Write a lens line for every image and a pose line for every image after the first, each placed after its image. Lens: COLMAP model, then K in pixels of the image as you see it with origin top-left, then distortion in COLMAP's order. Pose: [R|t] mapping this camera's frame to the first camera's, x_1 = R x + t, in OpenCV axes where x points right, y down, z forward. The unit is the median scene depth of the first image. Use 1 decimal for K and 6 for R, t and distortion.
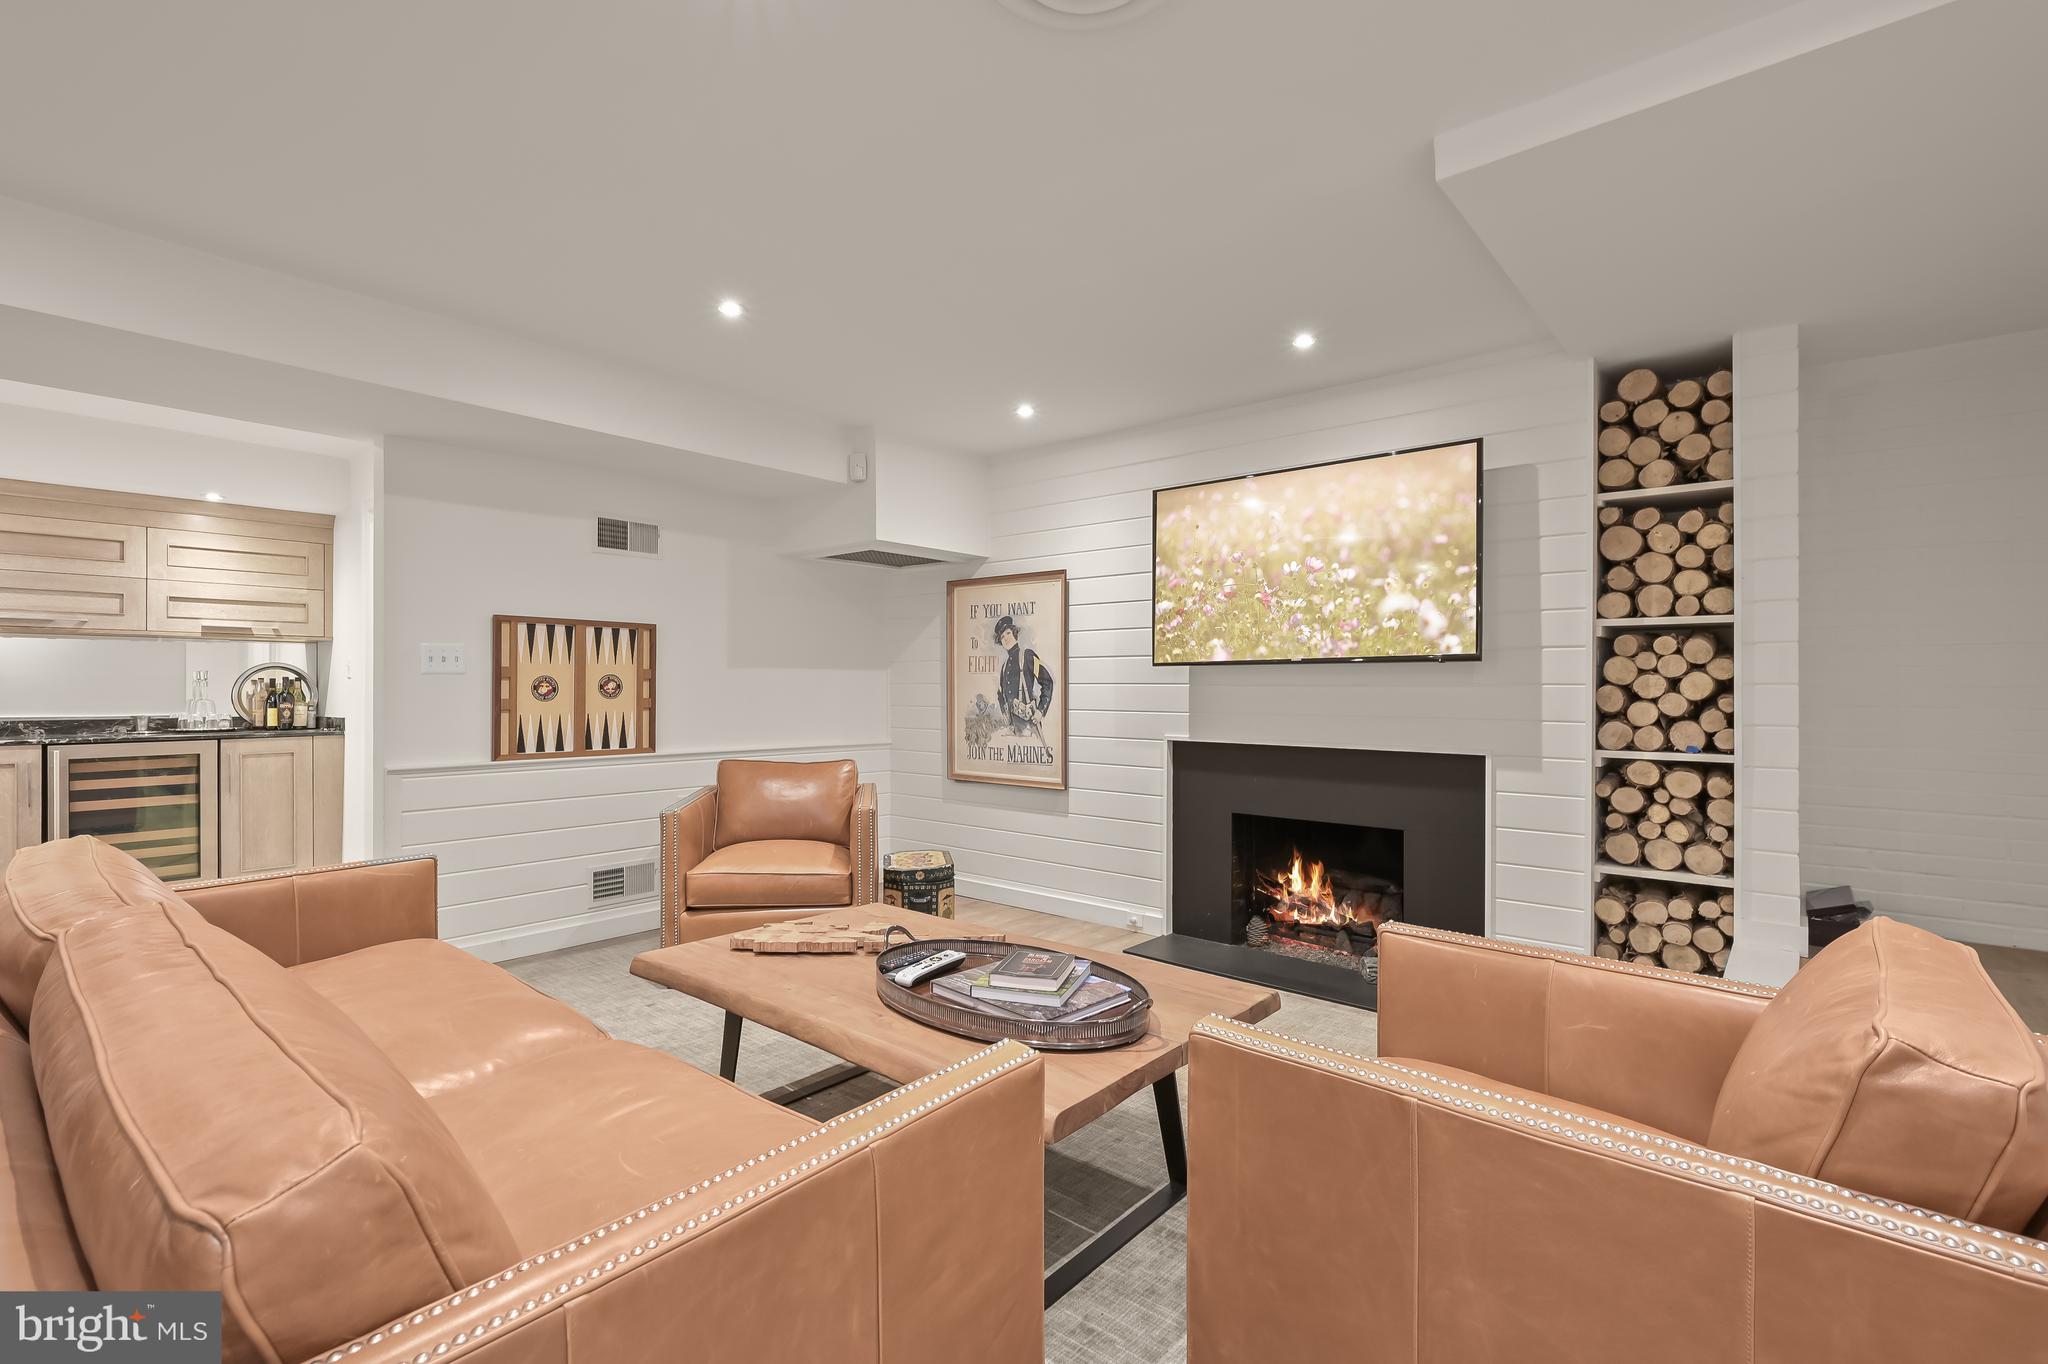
lens RADIAL K [[902.9, 0, 1026.5], [0, 902.9, 679.8], [0, 0, 1]] dist [0.003751, 0.000250]
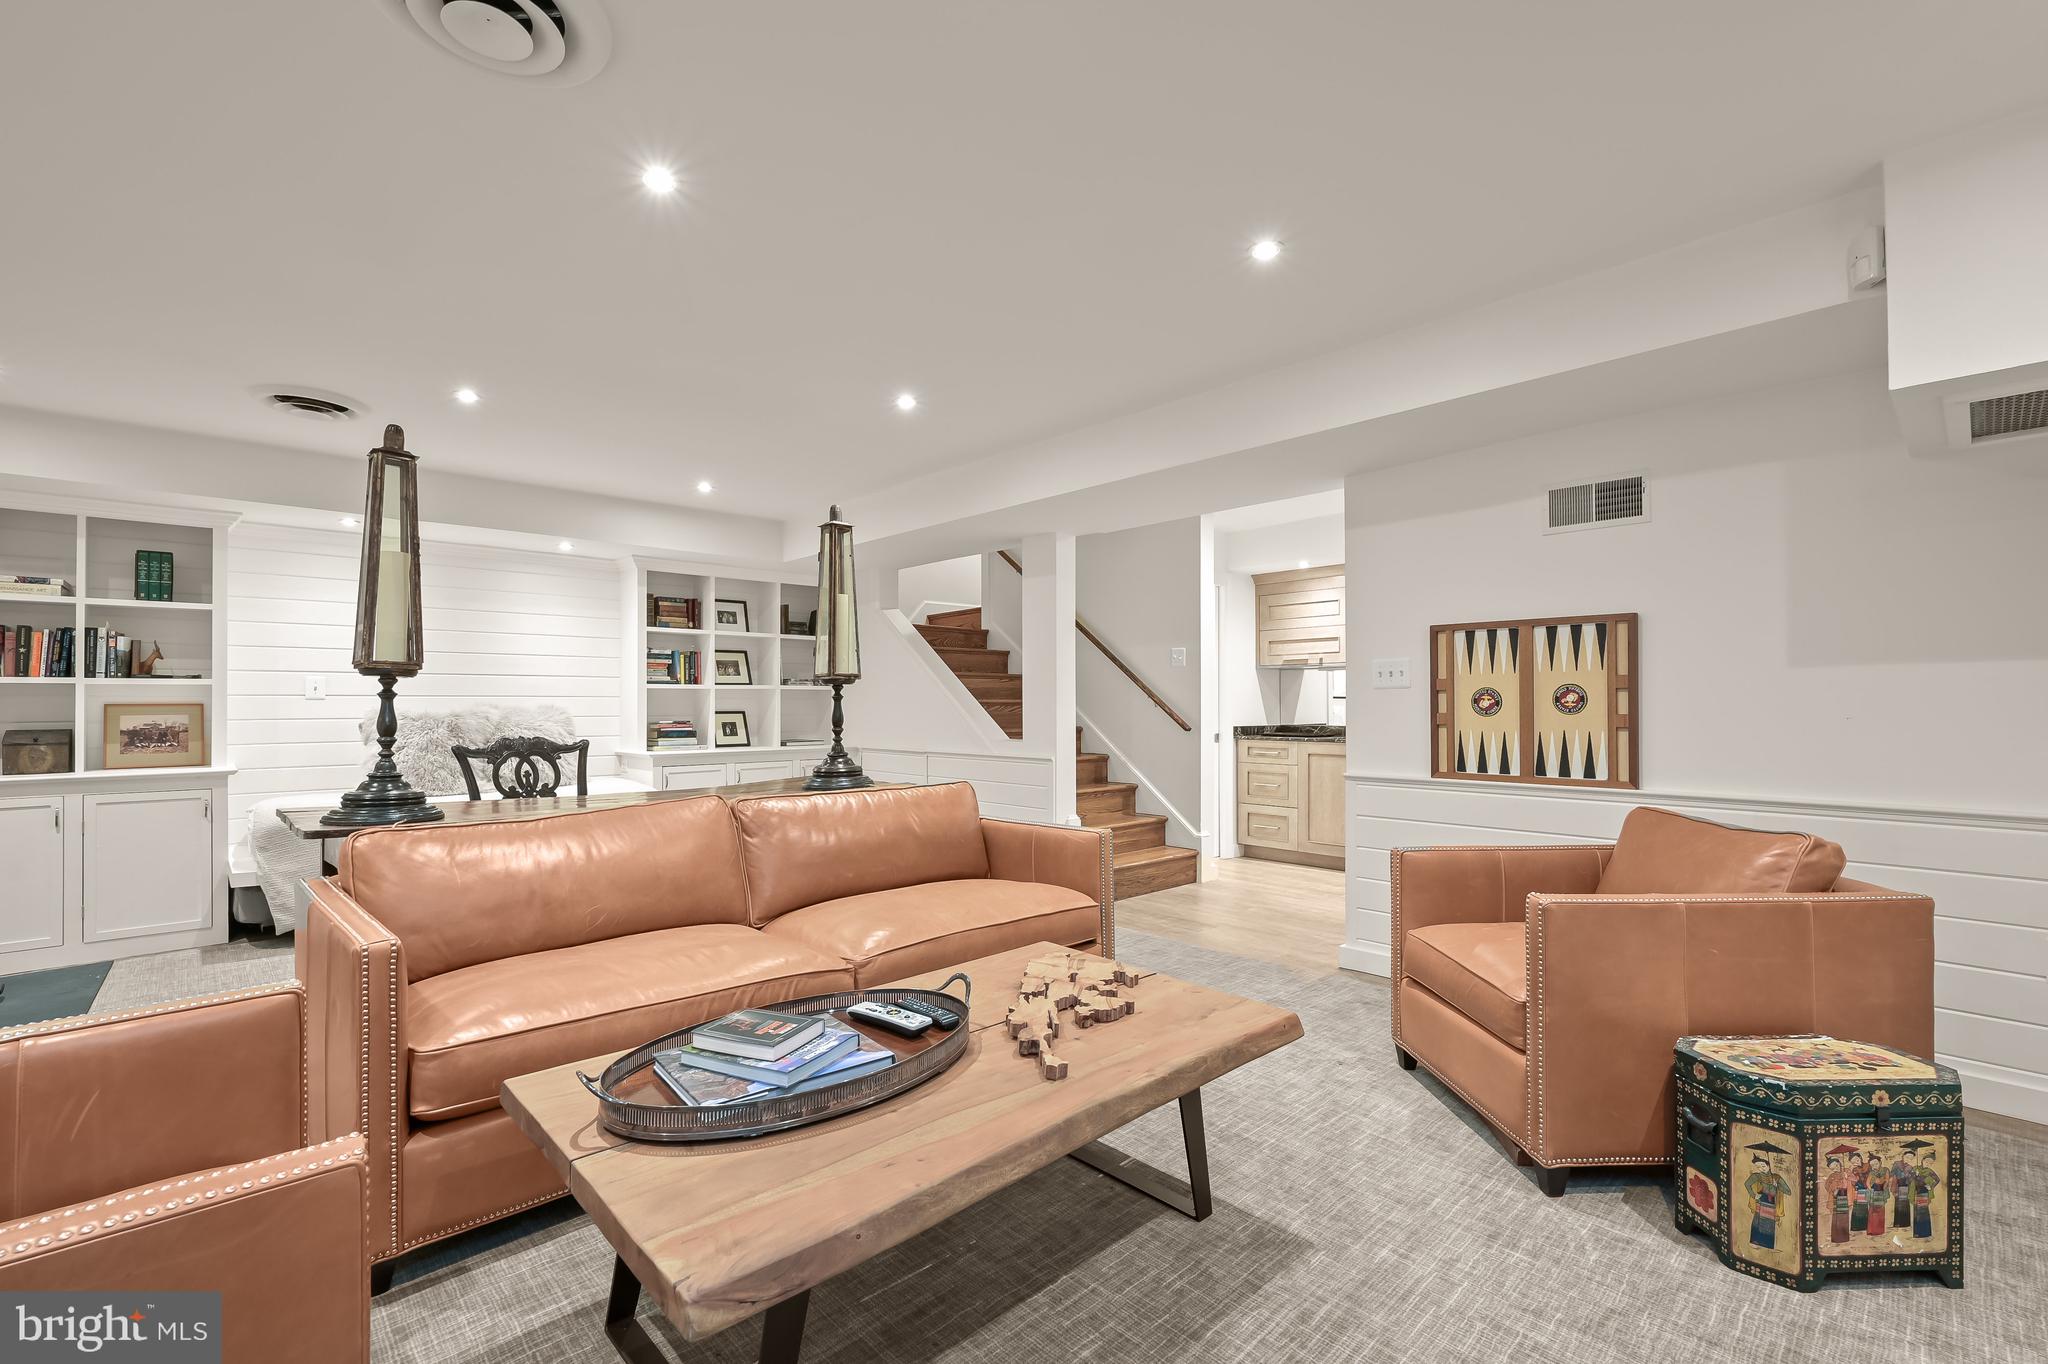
lens RADIAL K [[902.9, 0, 1041.1], [0, 902.9, 704.4], [0, 0, 1]] dist [0.003751, 0.000250]
pose [[-0.096301, -0.001644, -0.995351, 0.390300], [0.010335, 0.999943, -0.002651, 0.009718], [0.995299, -0.010543, -0.096278, 0.640922]]
